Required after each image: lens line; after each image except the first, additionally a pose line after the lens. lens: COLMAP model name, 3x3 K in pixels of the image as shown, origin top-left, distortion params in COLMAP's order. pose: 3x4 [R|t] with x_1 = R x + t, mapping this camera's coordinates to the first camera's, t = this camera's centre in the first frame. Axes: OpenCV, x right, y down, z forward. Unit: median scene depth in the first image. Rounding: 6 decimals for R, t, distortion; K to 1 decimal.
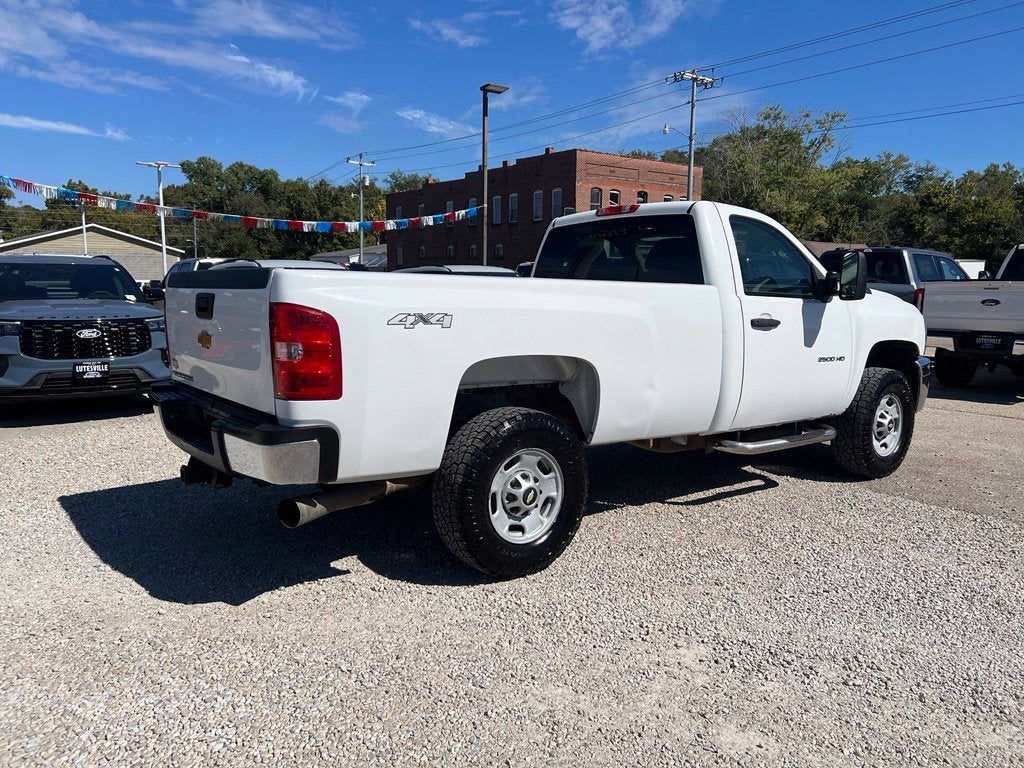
lens RADIAL K [[775.7, 0, 508.7], [0, 775.7, 386.9], [0, 0, 1]] dist [0.070558, -0.069922]
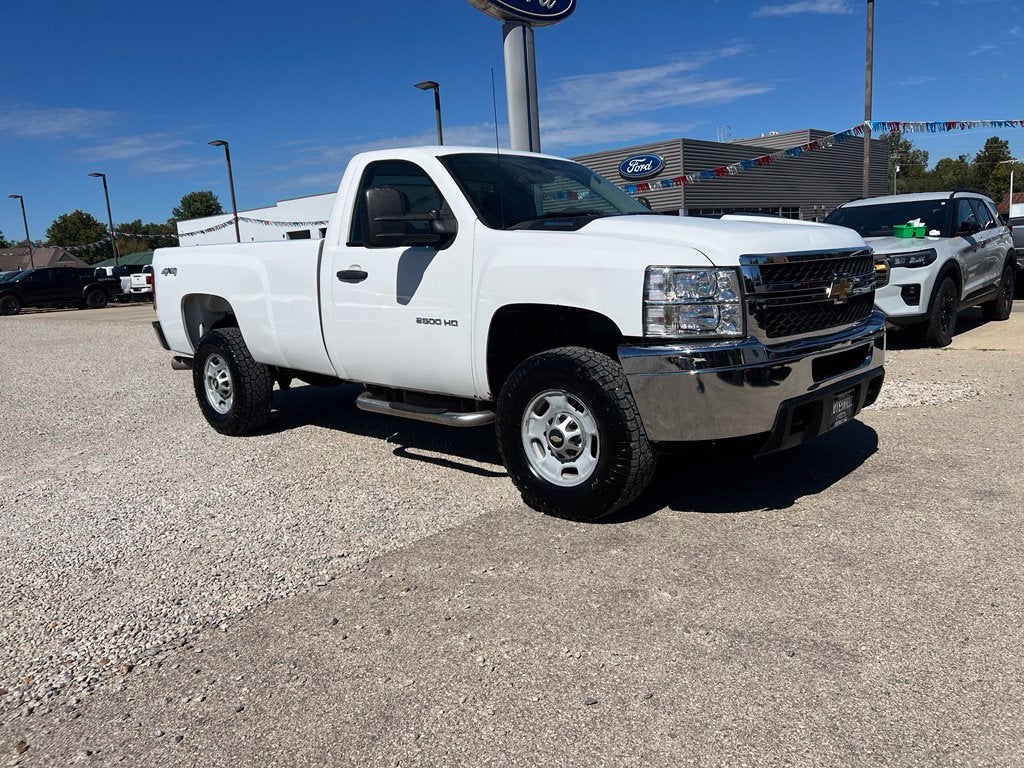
lens RADIAL K [[773.1, 0, 512.0], [0, 773.1, 384.0], [0, 0, 1]] dist [0.041621, -0.033534]
pose [[0.169782, 0.149024, -0.974149, 1.218785], [-0.074250, 0.987625, 0.138144, -0.088855], [0.982681, 0.048876, 0.178746, 0.953857]]
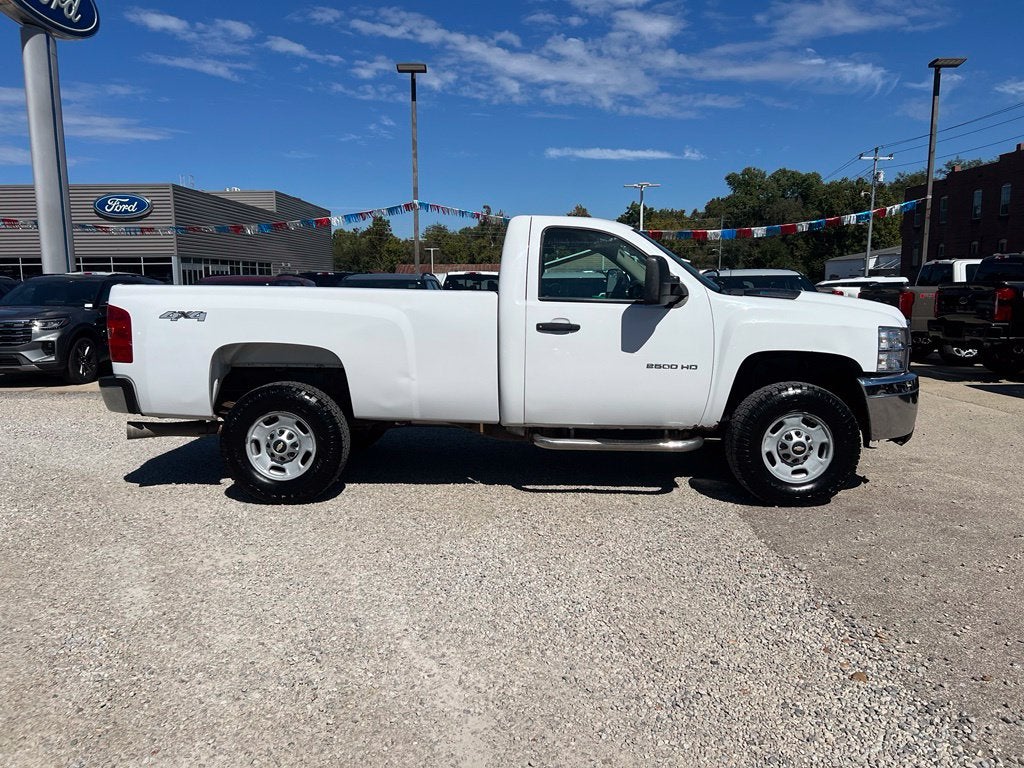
lens RADIAL K [[775.7, 0, 508.7], [0, 775.7, 386.9], [0, 0, 1]] dist [0.070558, -0.069922]
pose [[0.779190, 0.069501, -0.622923, 0.871496], [-0.074051, 0.997081, 0.018618, -0.014149], [0.622398, 0.031621, 0.782062, 0.123761]]
